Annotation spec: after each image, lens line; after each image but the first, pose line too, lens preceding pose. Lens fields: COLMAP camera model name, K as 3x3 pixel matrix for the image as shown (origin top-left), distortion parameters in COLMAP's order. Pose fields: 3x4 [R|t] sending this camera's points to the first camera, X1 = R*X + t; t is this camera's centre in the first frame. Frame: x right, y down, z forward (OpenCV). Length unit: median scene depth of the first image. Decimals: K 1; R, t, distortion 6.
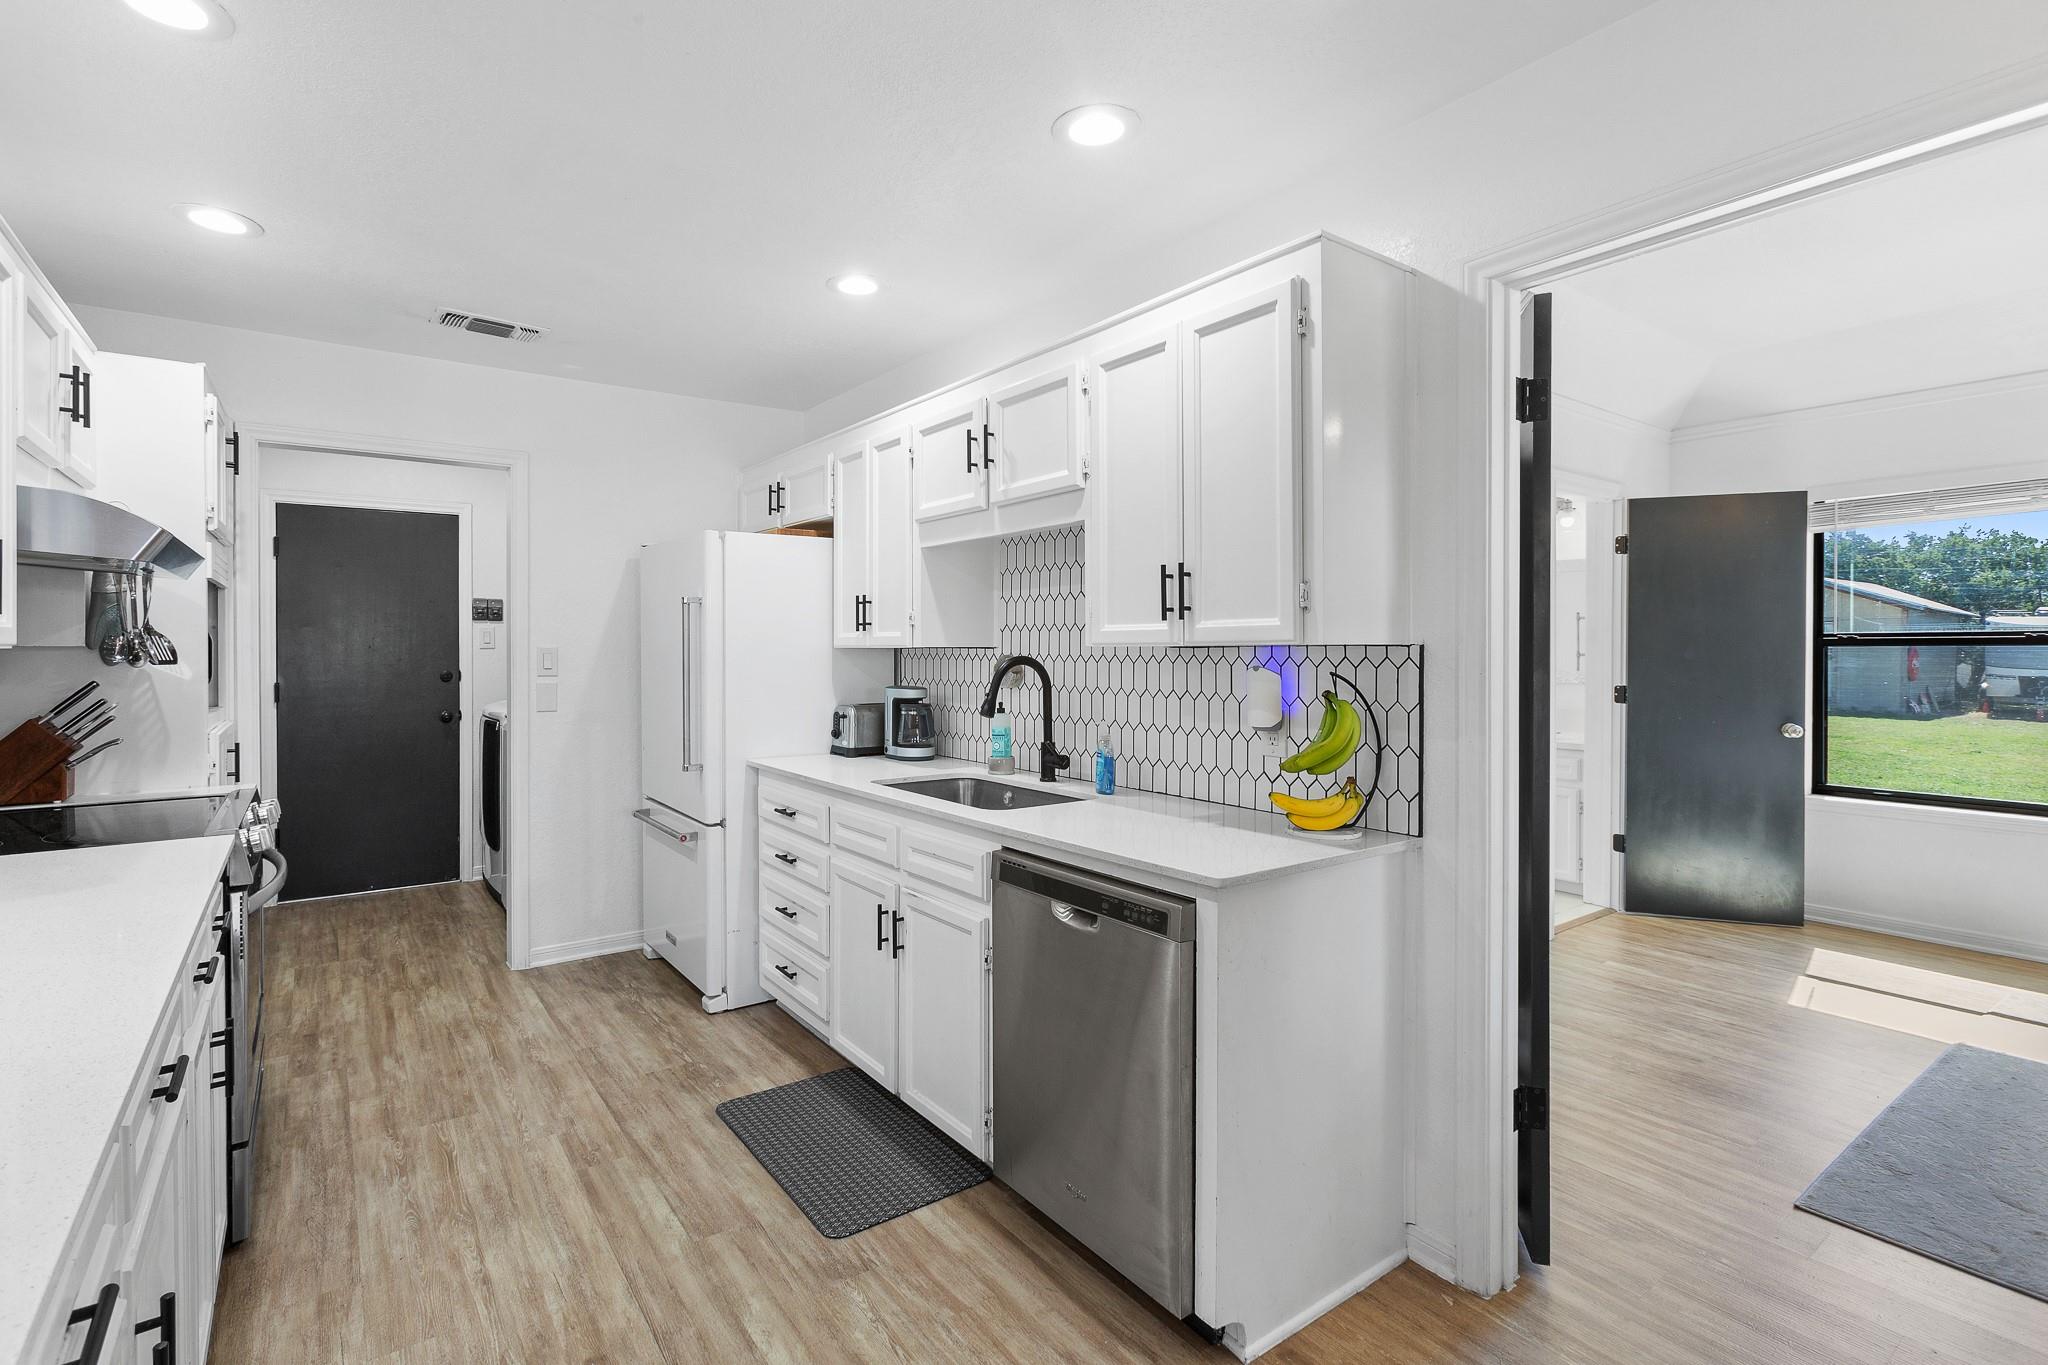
lens RADIAL K [[940.1, 0, 1012.4], [0, 940.1, 654.2], [0, 0, 1]] dist [0.001704, 0.000515]
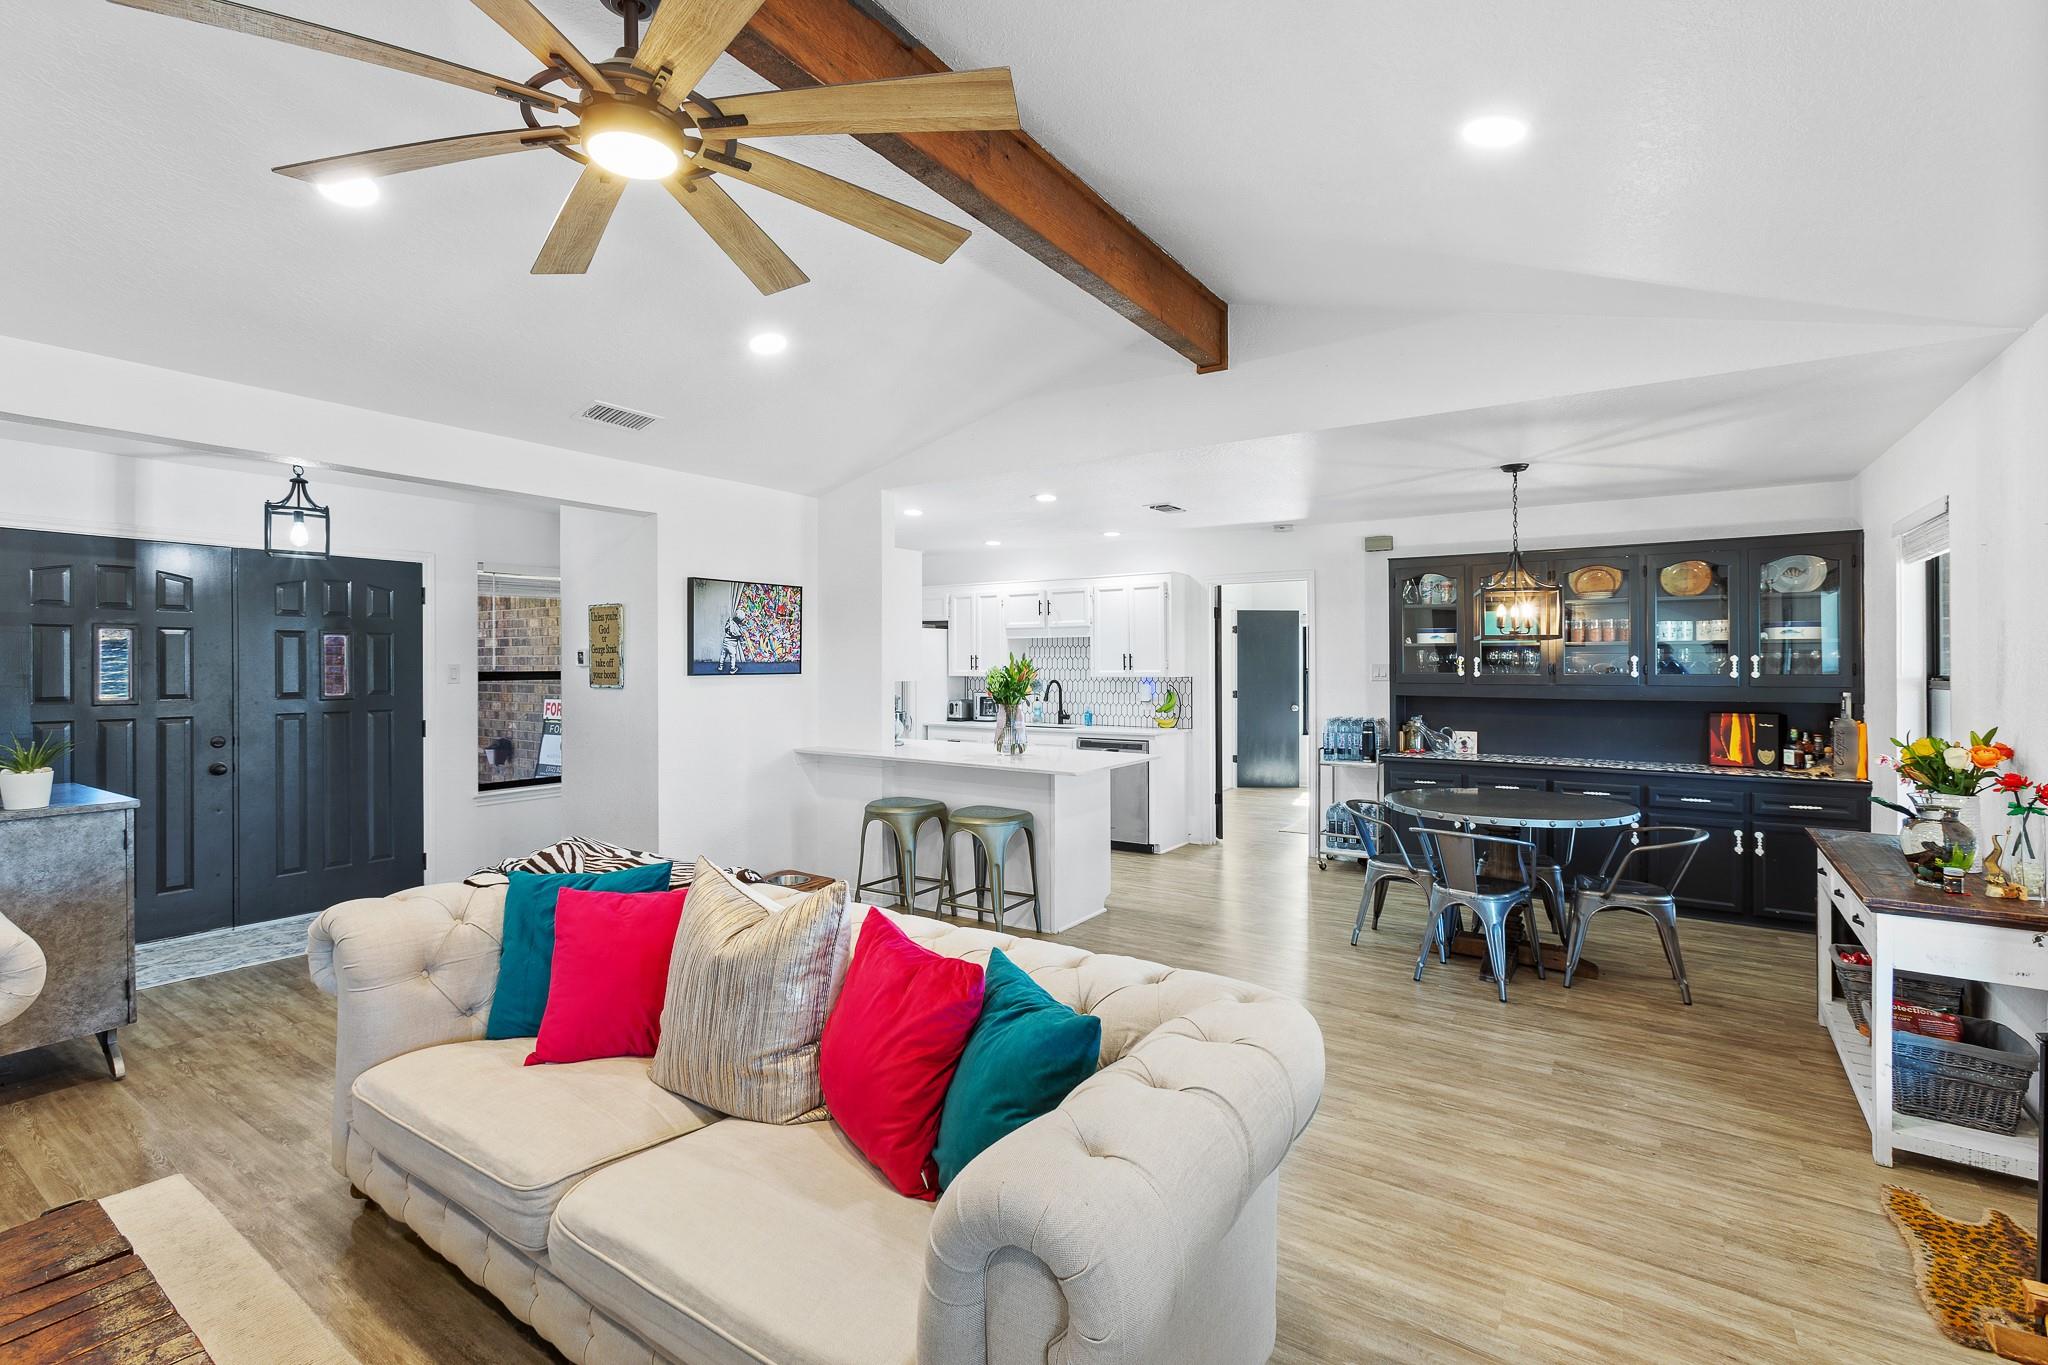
lens RADIAL K [[940.1, 0, 978.3], [0, 940.1, 661.9], [0, 0, 1]] dist [0.001704, 0.000515]
pose [[0.950307, 0.004825, 0.311276, -1.283636], [-0.000880, 0.999918, -0.012812, -0.017438], [-0.311313, 0.011901, 0.950233, -1.913204]]
